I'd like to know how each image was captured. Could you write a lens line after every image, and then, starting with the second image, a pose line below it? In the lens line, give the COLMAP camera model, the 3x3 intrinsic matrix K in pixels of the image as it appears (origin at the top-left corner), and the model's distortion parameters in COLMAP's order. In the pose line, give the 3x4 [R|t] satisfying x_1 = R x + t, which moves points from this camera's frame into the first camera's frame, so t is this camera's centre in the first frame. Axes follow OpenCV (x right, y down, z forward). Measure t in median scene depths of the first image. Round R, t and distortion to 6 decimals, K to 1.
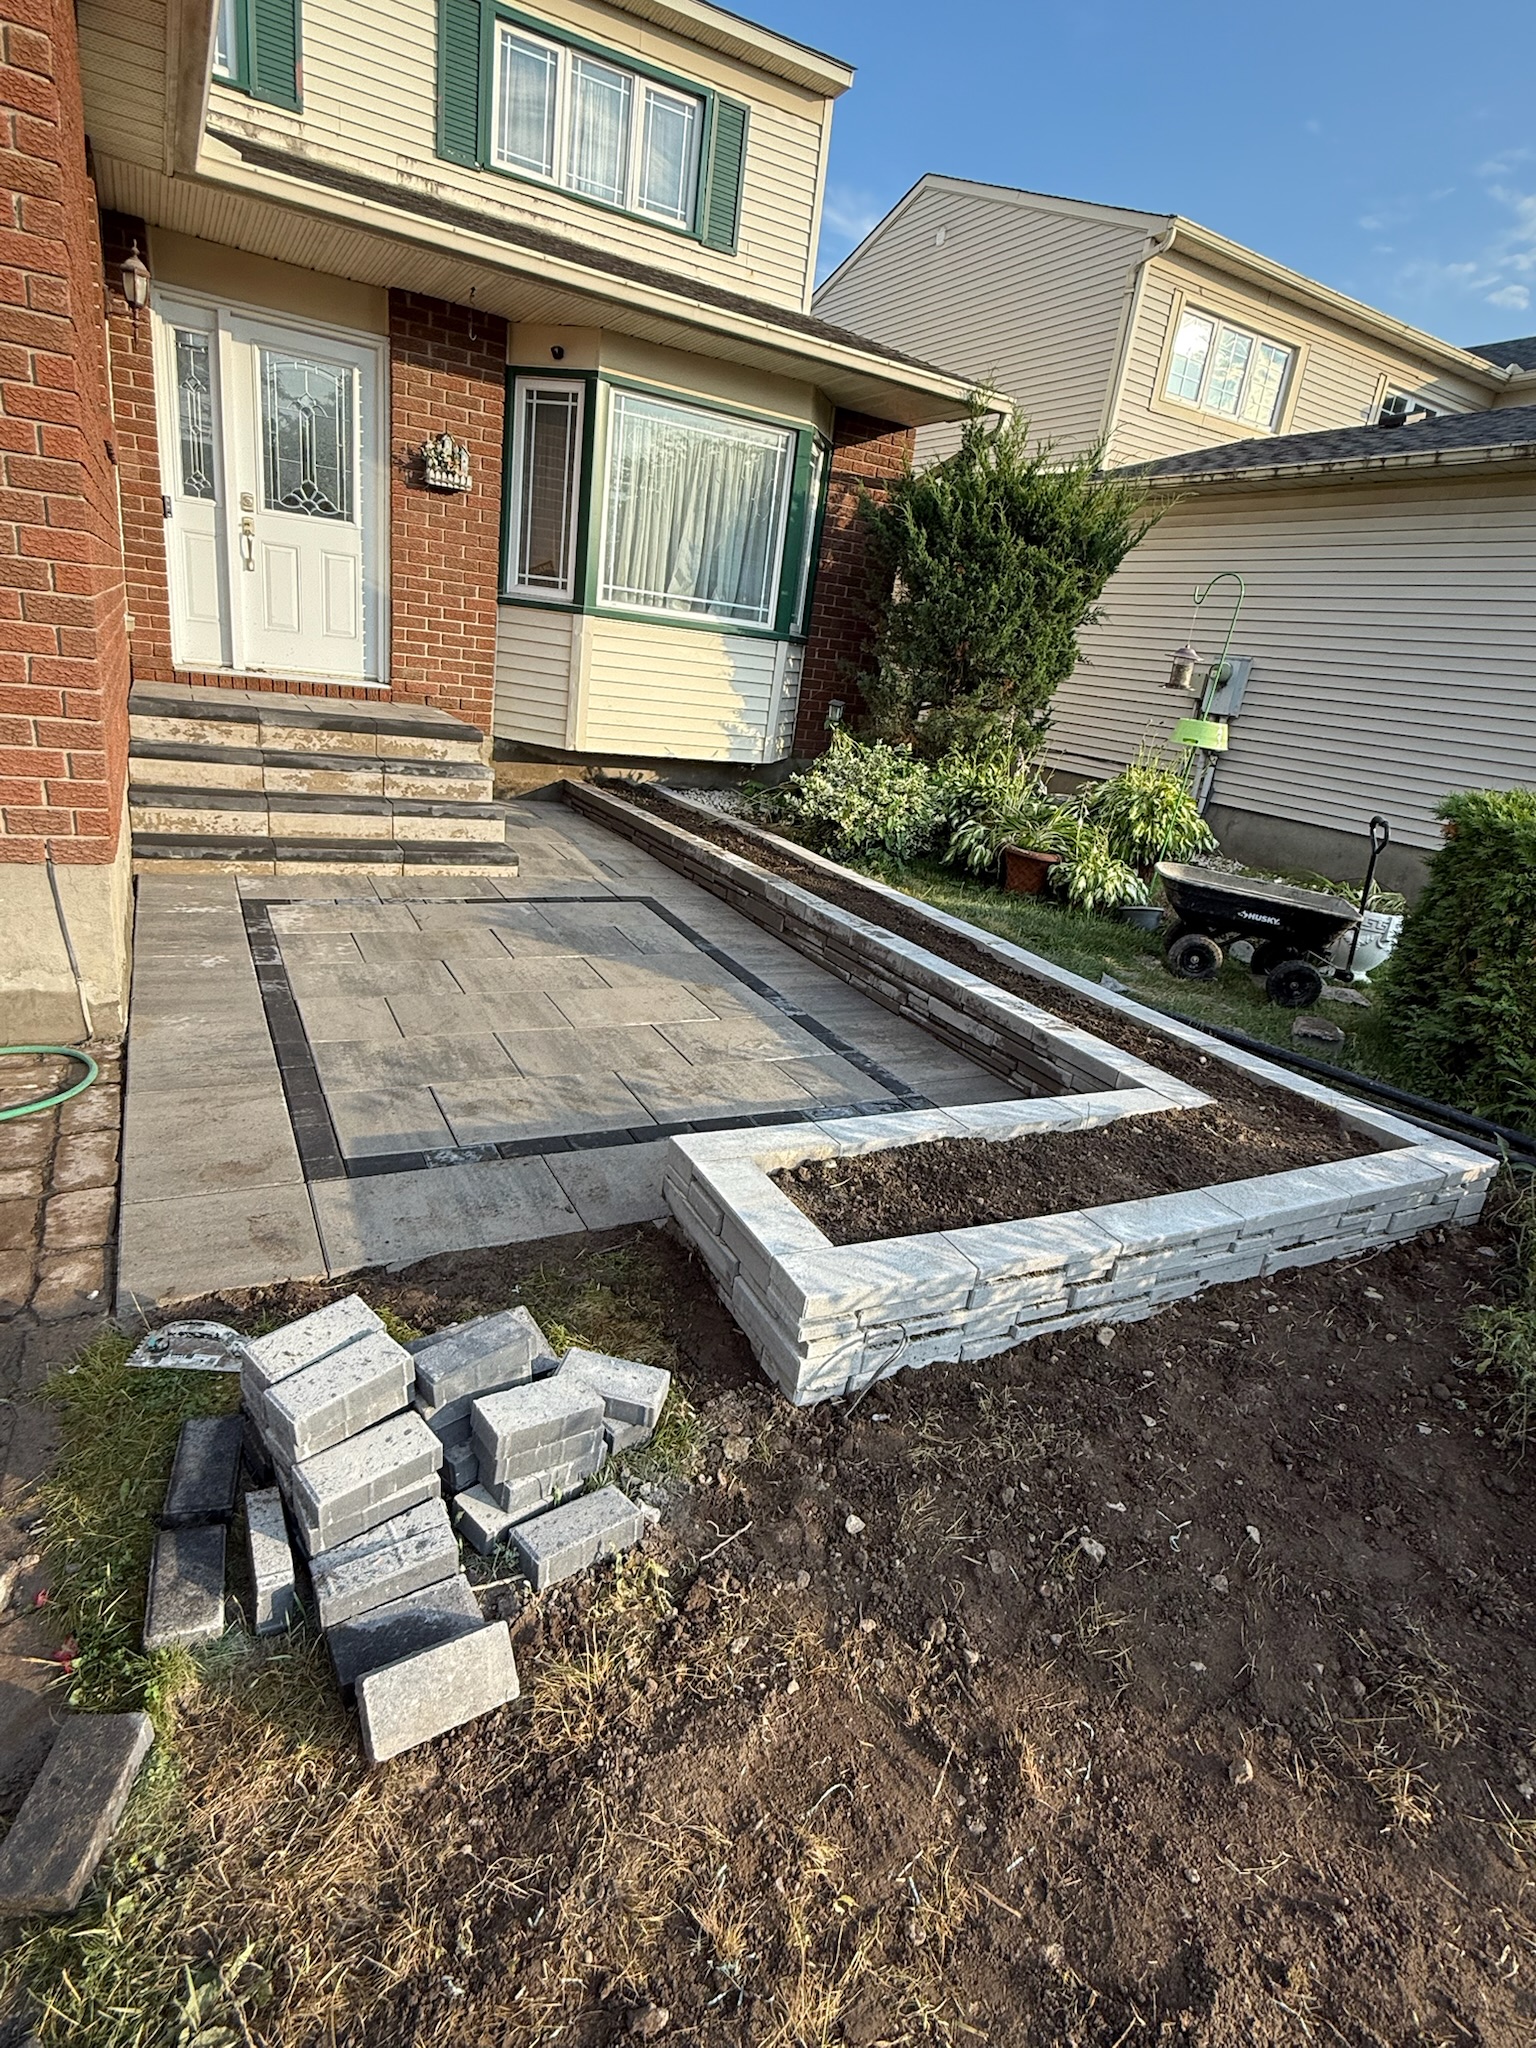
lens RADIAL K [[1044.4, 0, 768.0], [0, 1044.4, 1024.0], [0, 0, 1]] dist [-0.000303, -0.000154]
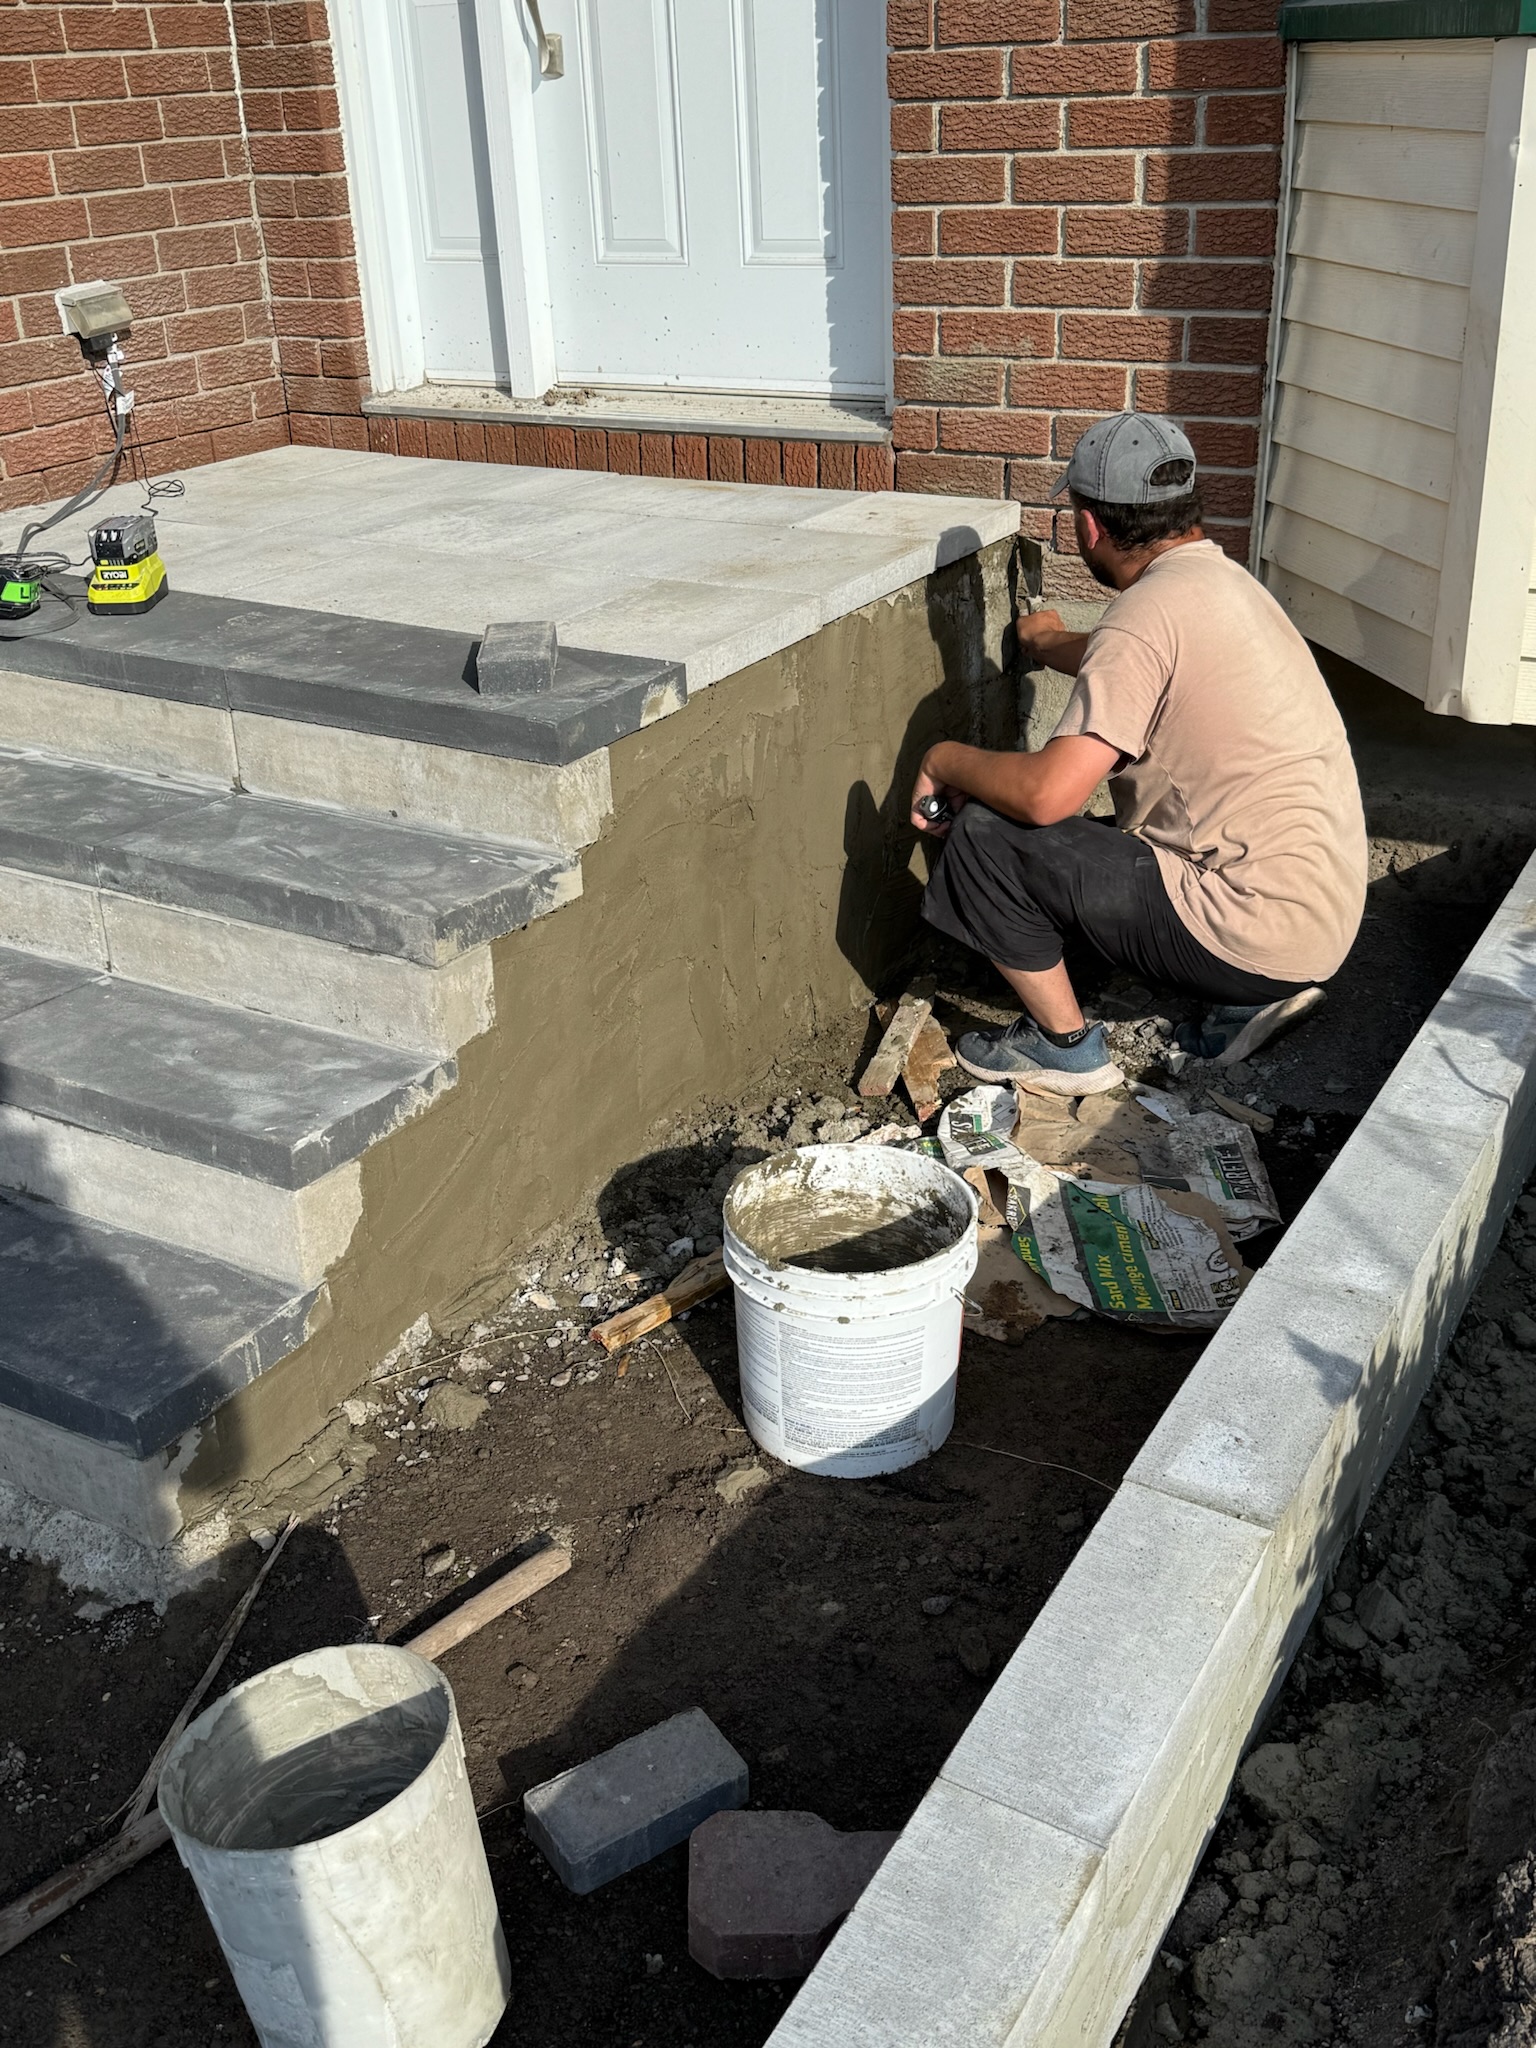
lens RADIAL K [[2079.6, 0, 768.0], [0, 2079.6, 1024.0], [0, 0, 1]] dist [0.010904, 0.001687]
pose [[0.511704, 0.219550, -0.830636, 0.098829], [-0.198610, 0.970840, 0.134256, -0.235167], [0.835891, 0.096273, 0.540387, 0.680798]]
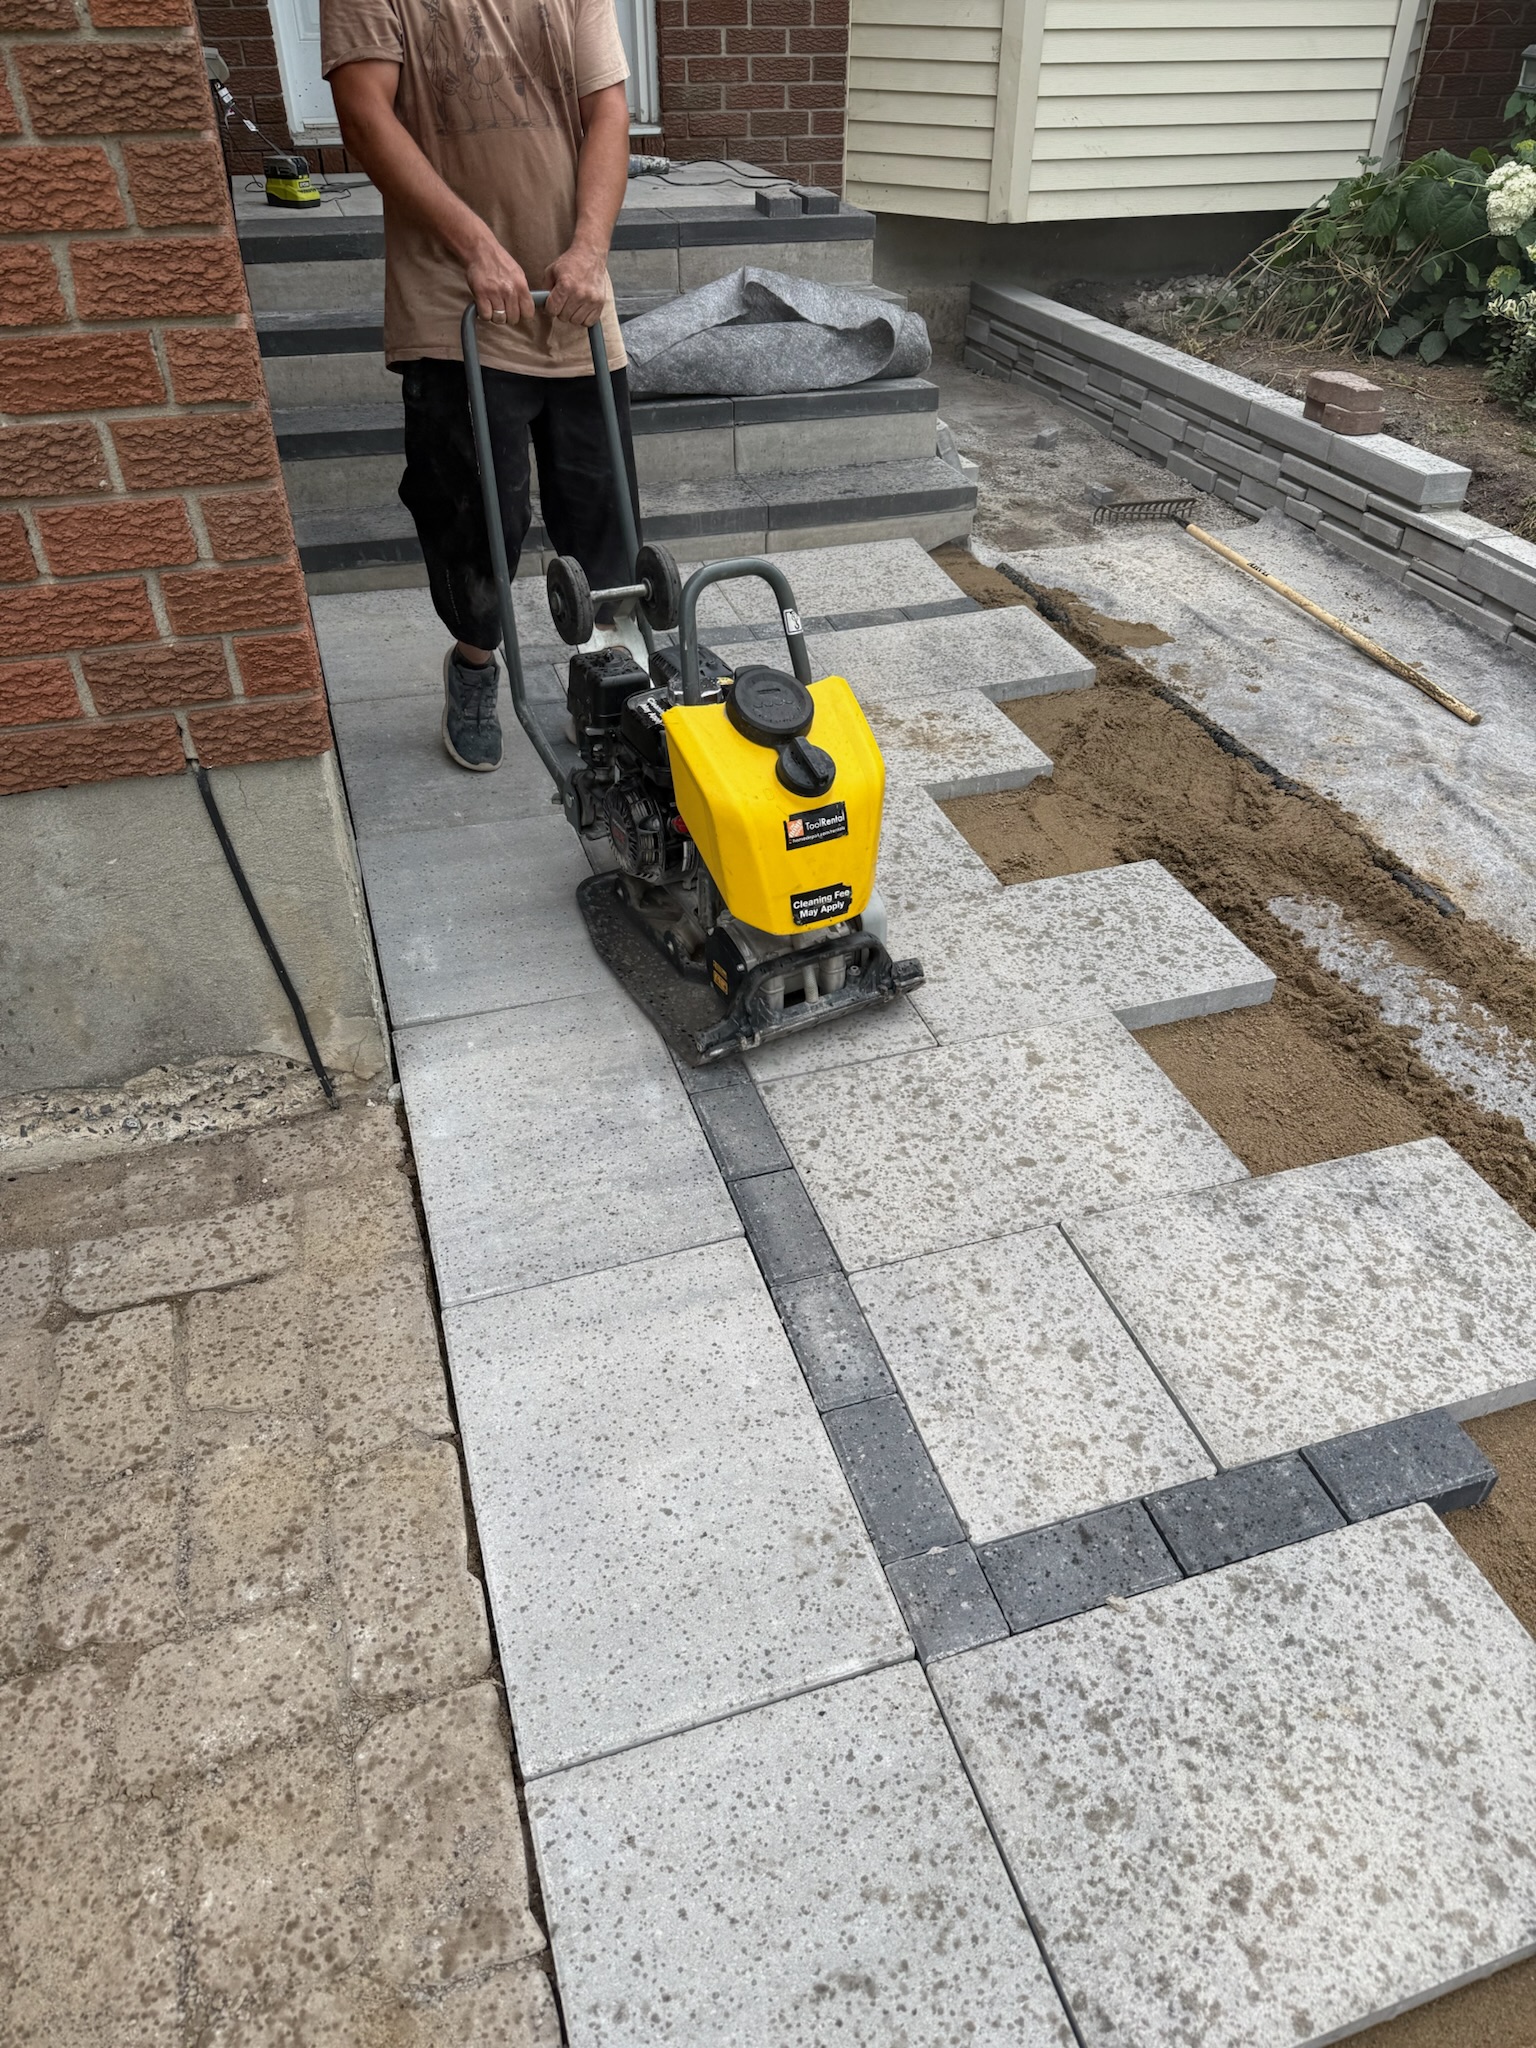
lens RADIAL K [[1438.1, 0, 799.6], [0, 1438.1, 1030.4], [0, 0, 1]] dist [-0.001352, -0.002468]
pose [[0.977668, 0.007531, -0.210018, -0.134501], [0.052403, 0.959053, 0.278338, -0.081746], [0.203515, -0.283128, 0.937241, 0.195401]]
